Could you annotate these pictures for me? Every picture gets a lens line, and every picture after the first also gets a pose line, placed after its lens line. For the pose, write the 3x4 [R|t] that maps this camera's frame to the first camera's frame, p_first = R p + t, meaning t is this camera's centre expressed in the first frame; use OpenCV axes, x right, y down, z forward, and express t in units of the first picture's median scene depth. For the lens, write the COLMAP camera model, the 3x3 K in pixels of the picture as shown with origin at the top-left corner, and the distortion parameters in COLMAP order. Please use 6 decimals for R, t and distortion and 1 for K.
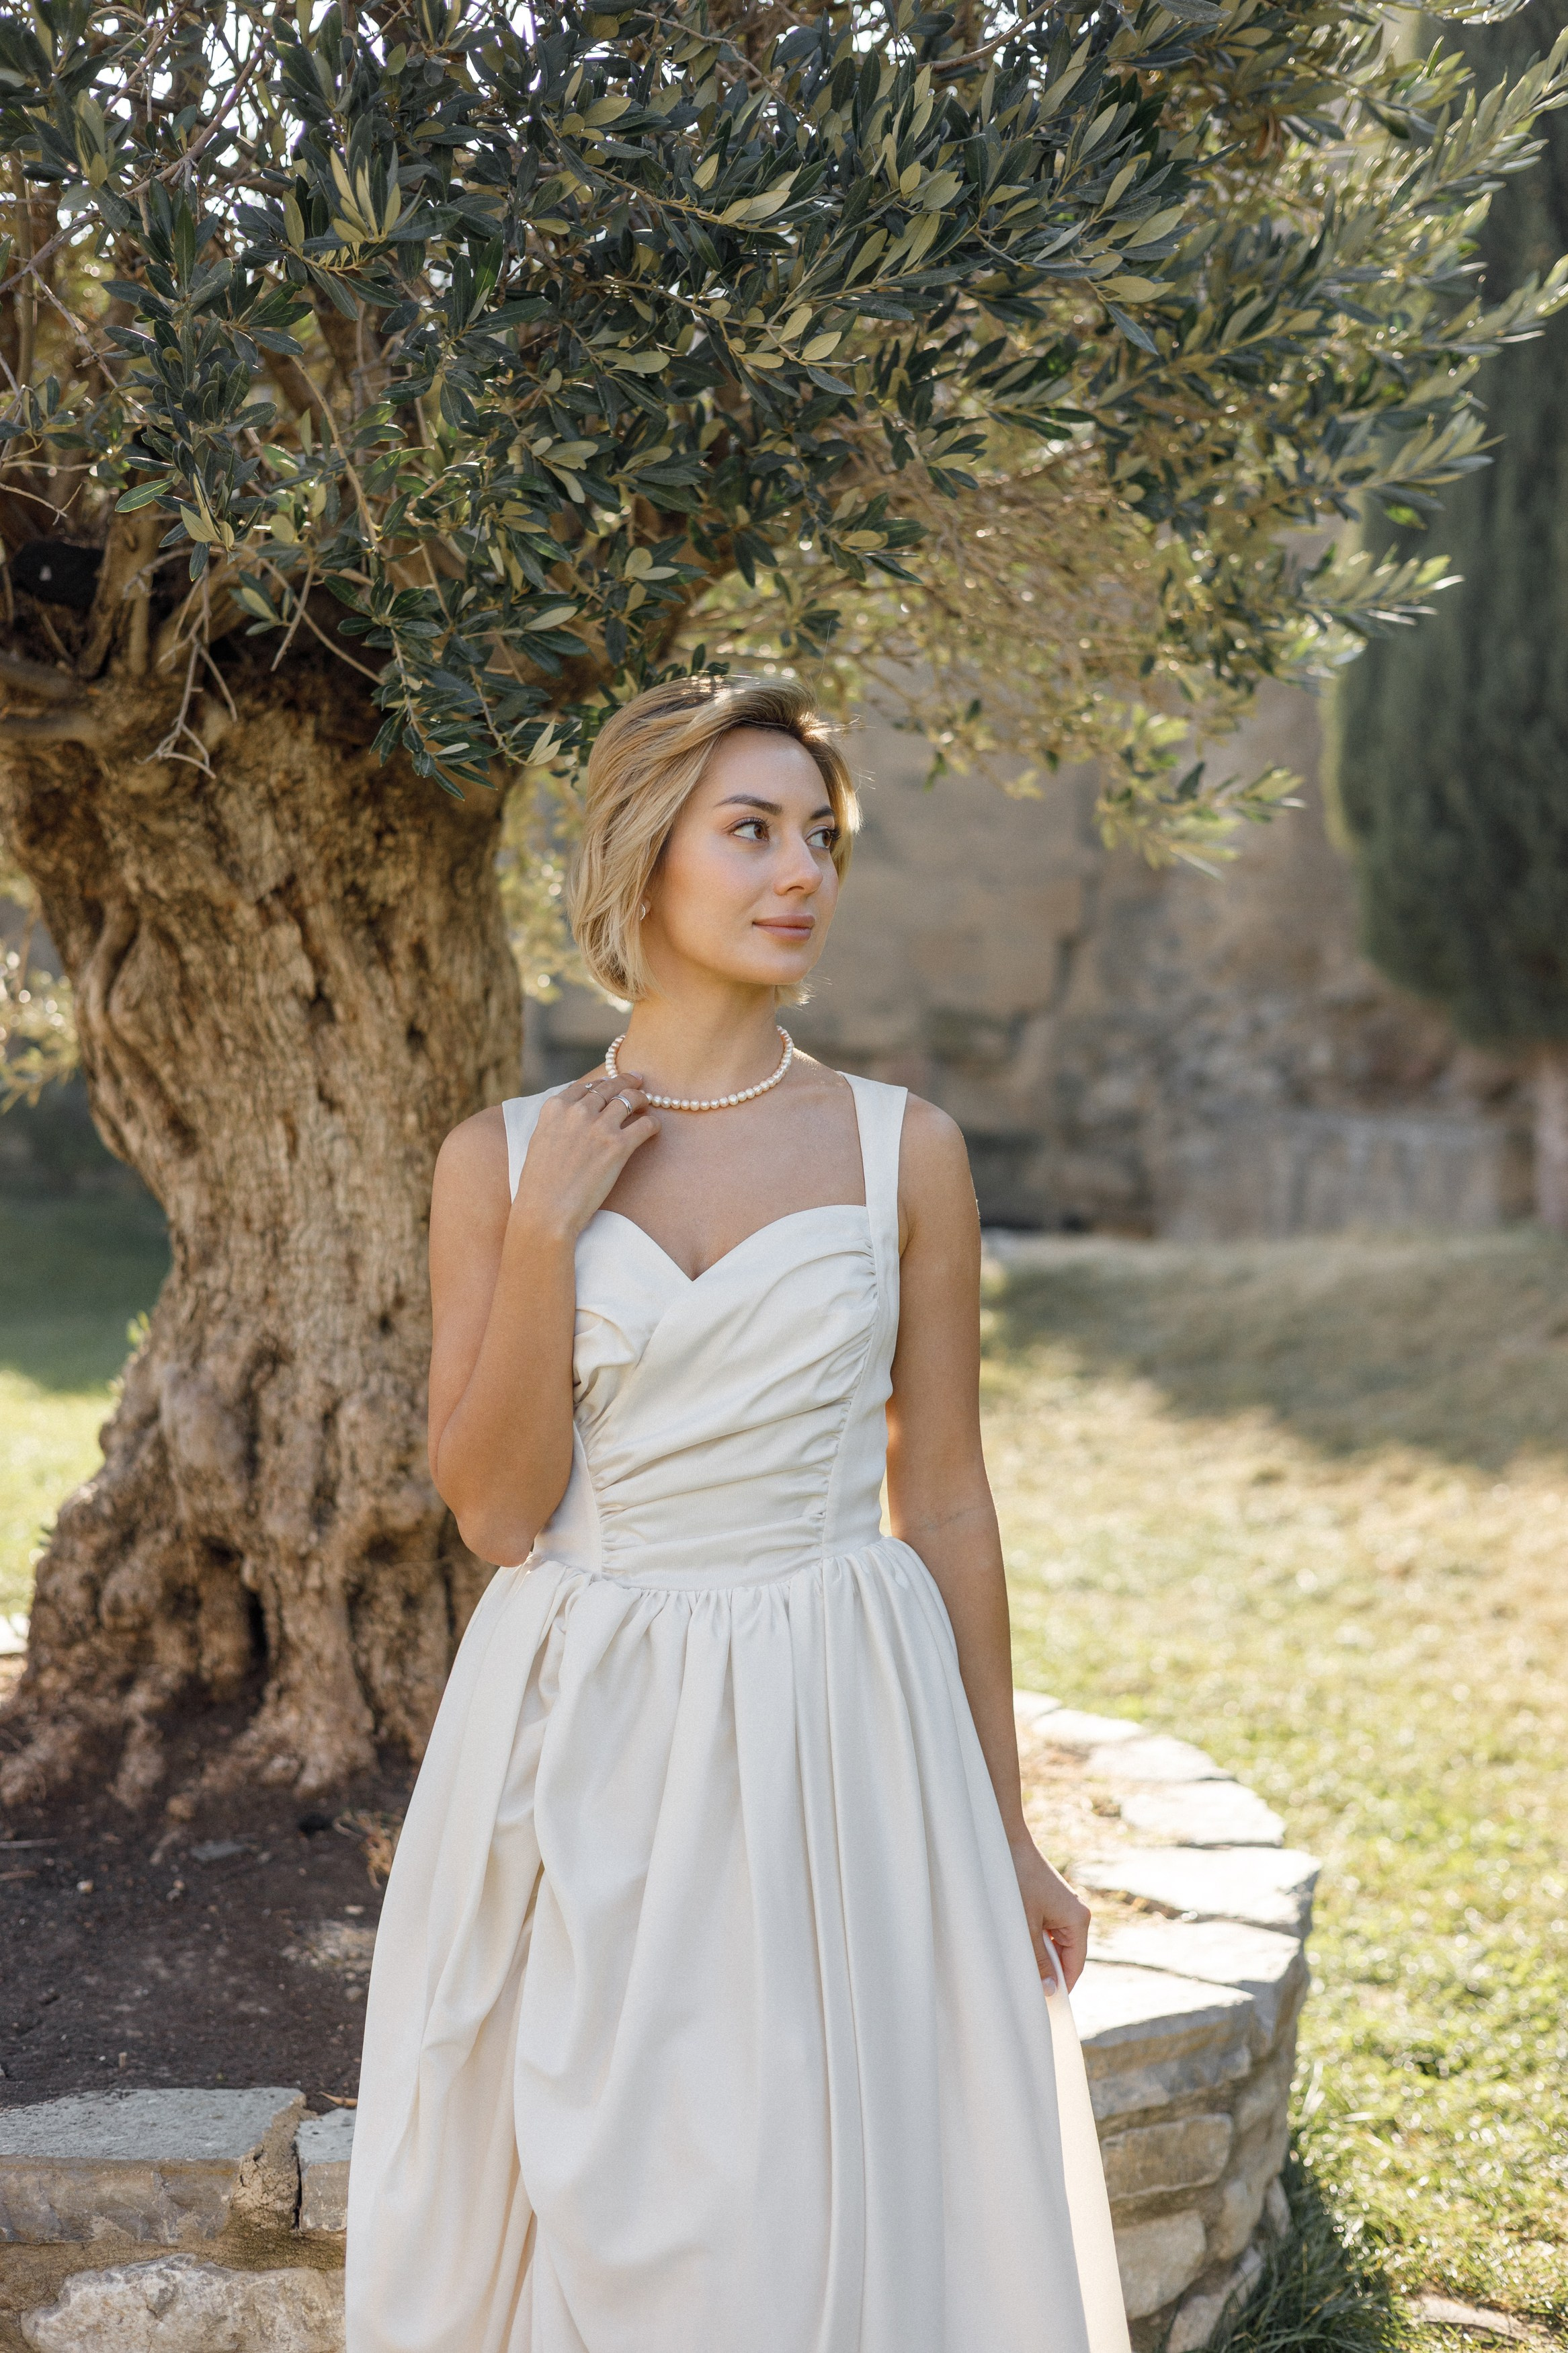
lens RADIAL K [[3330.7, 0, 752.7], [0, 3330.7, 1164.7], [0, 0, 1]] dist [0.001586, 0.072658]
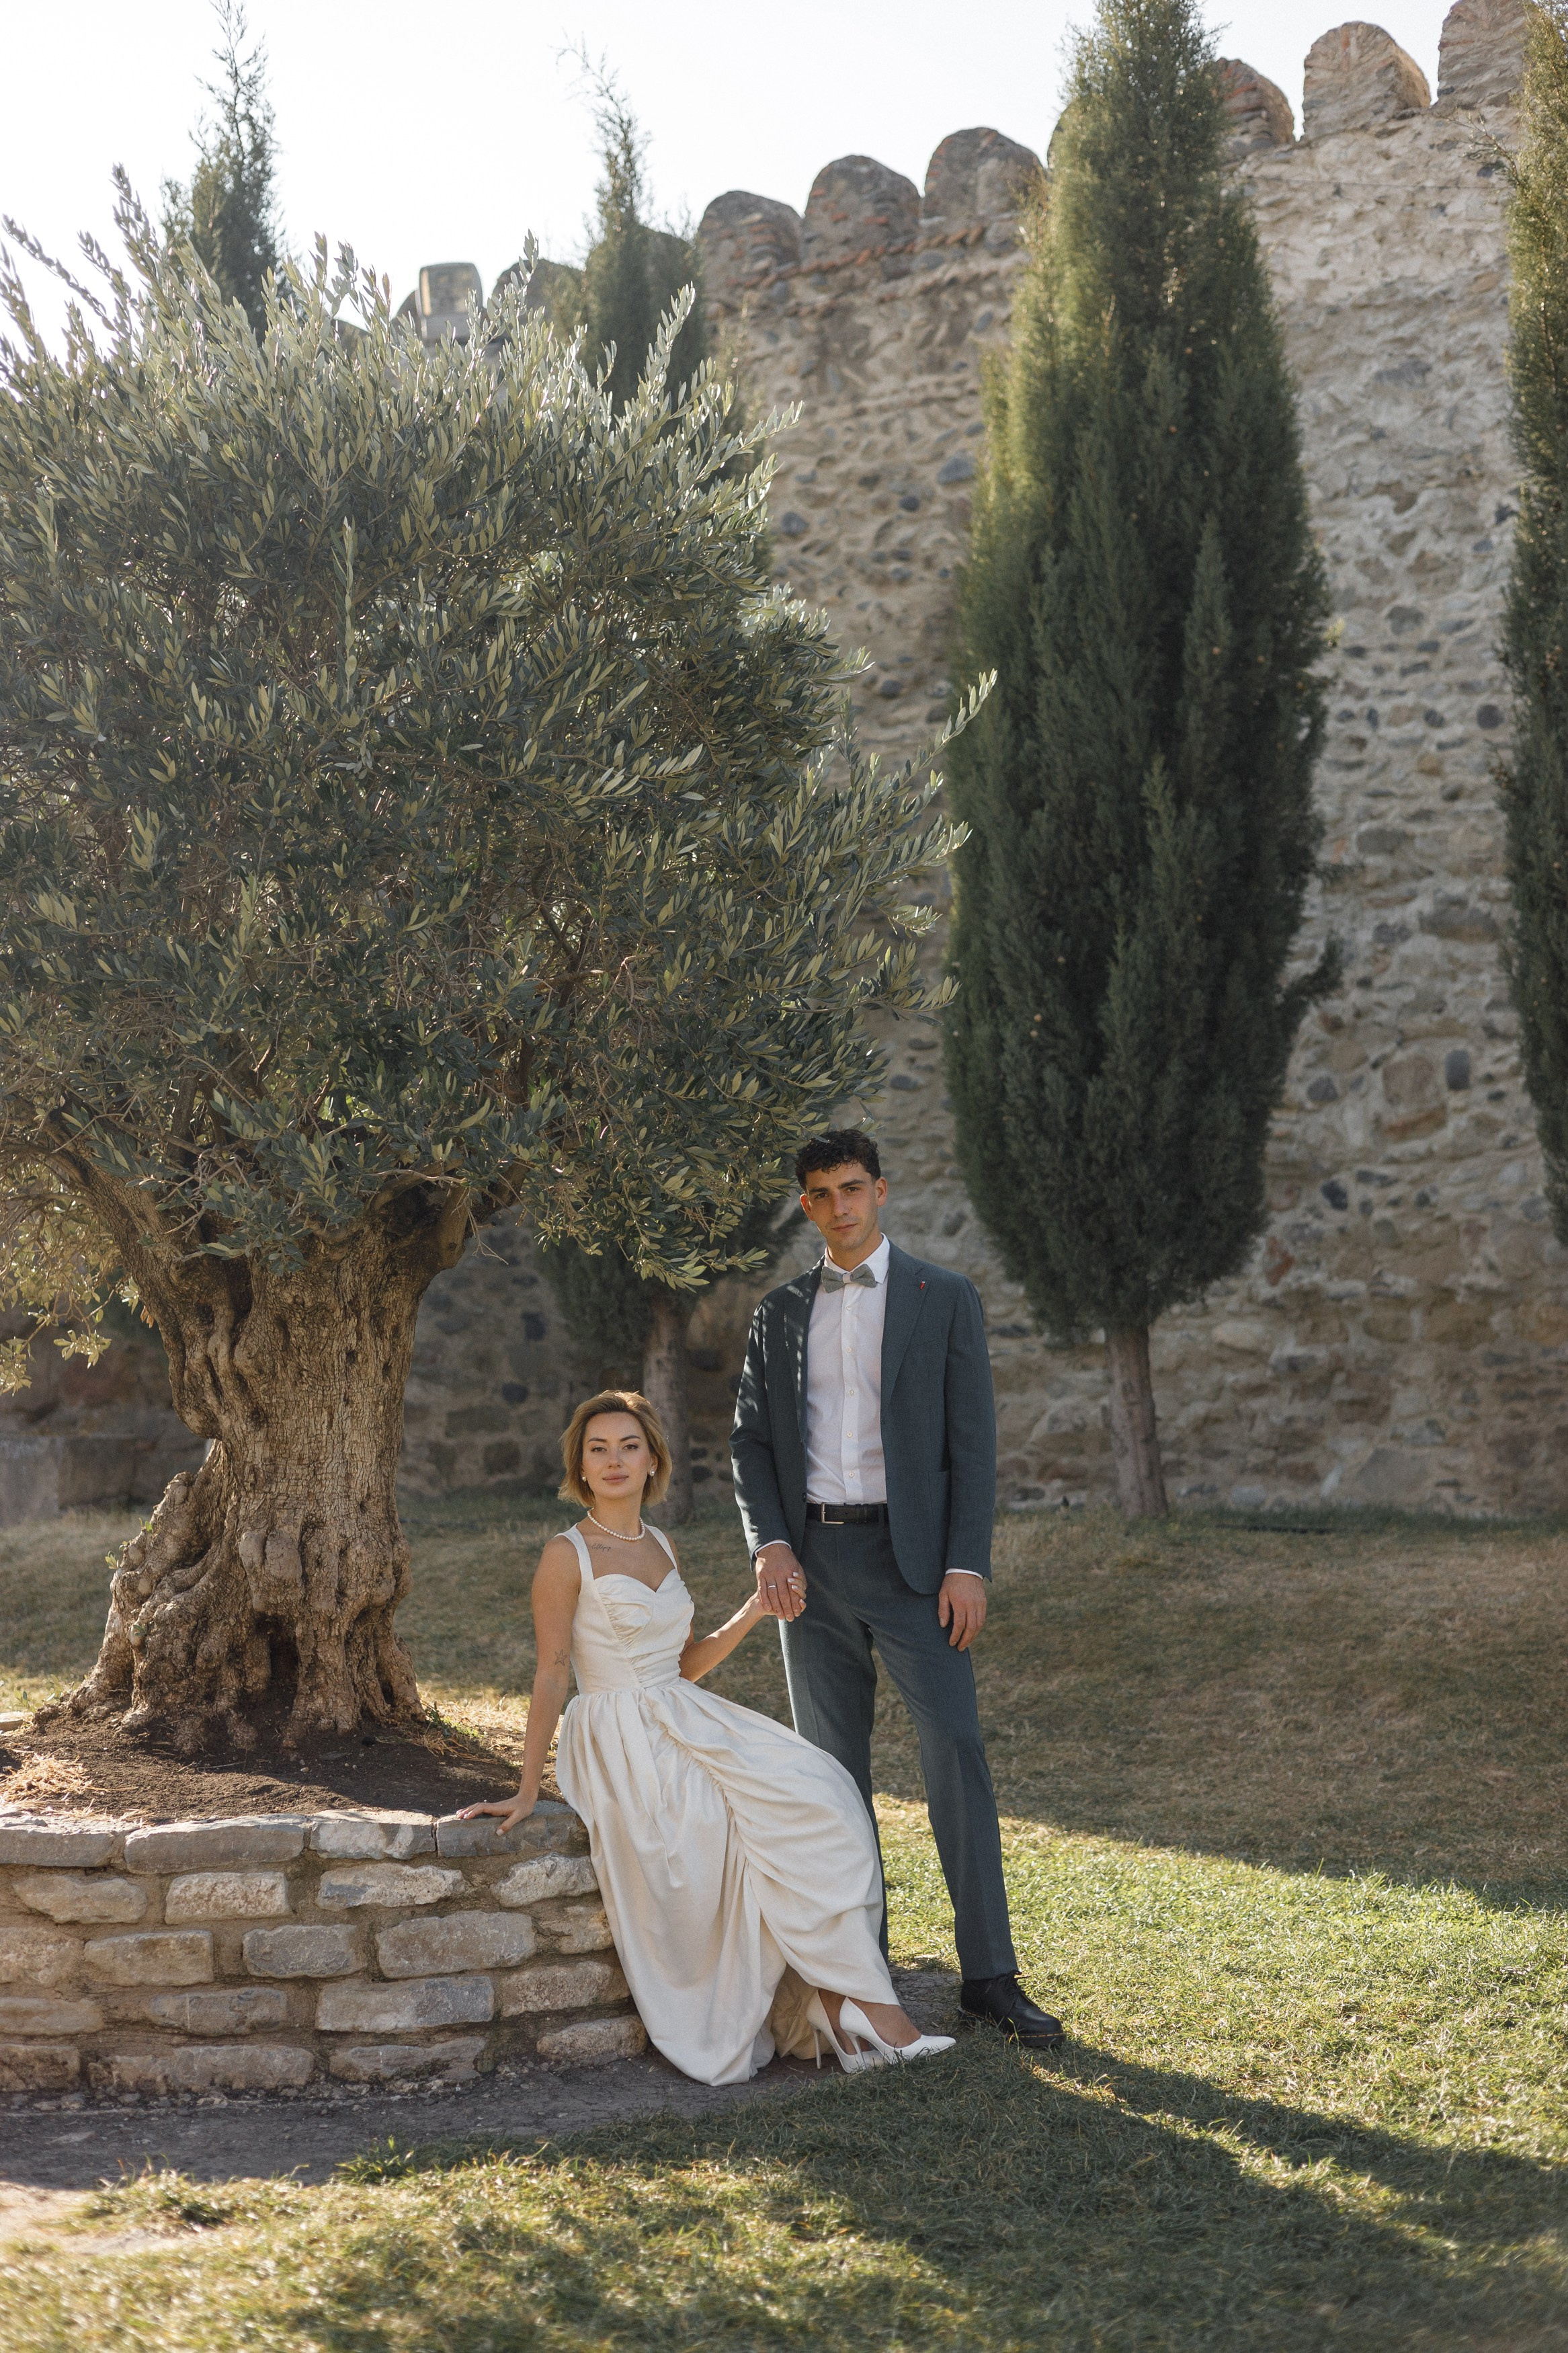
lens RADIAL K [[3267.2, 0, 779.0], [0, 3267.2, 1173.8], [0, 0, 1]] dist [-0.006697, 0.109988]
pose [[0.845040, 0.018201, 0.534393, -1.005846], [0.033764, 0.995610, -0.087299, 0.027921], [-0.533636, 0.091814, 0.840716, -0.900353]]
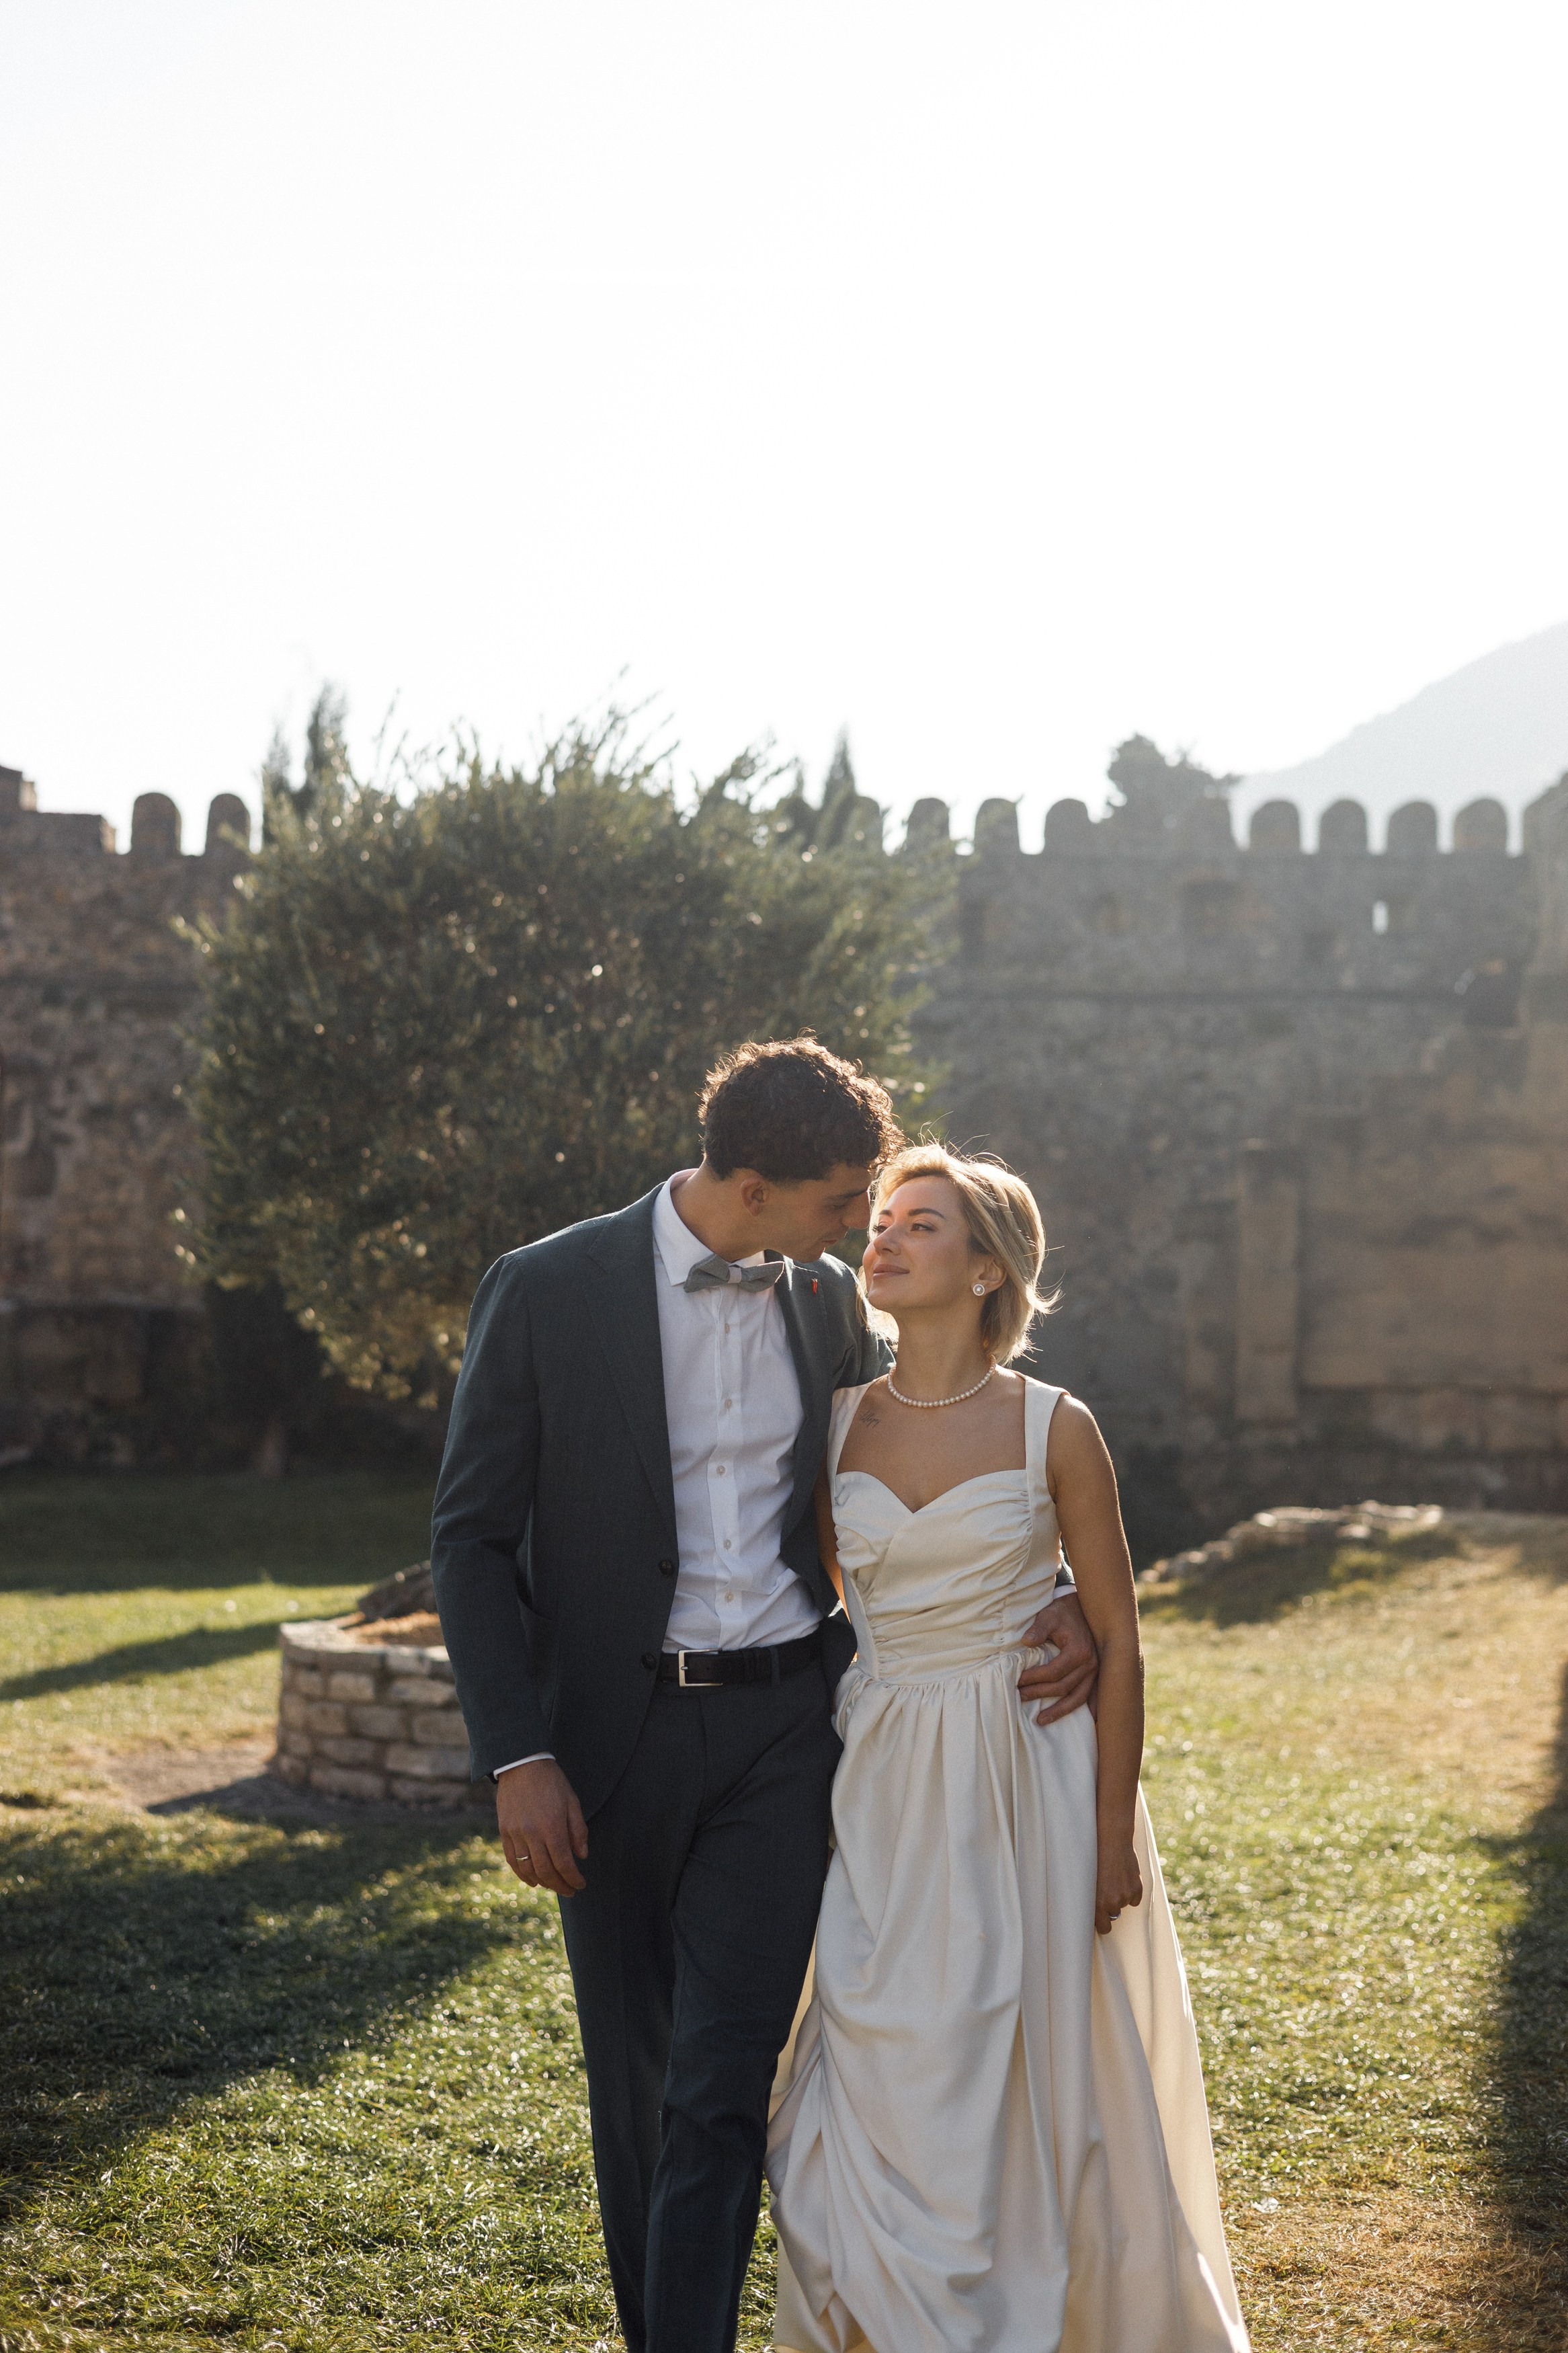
lens RADIAL K [[3275.2, 0, 784.1], [0, 3275.2, 1170.3], [0, 0, 1]] dist [0.003733, -0.052162]
pose [[0.941077, -0.035781, -0.336294, 1.147443], [0.000490, 0.994531, -0.104445, 0.087778], [0.338192, 0.098126, 0.935947, -2.053440]]
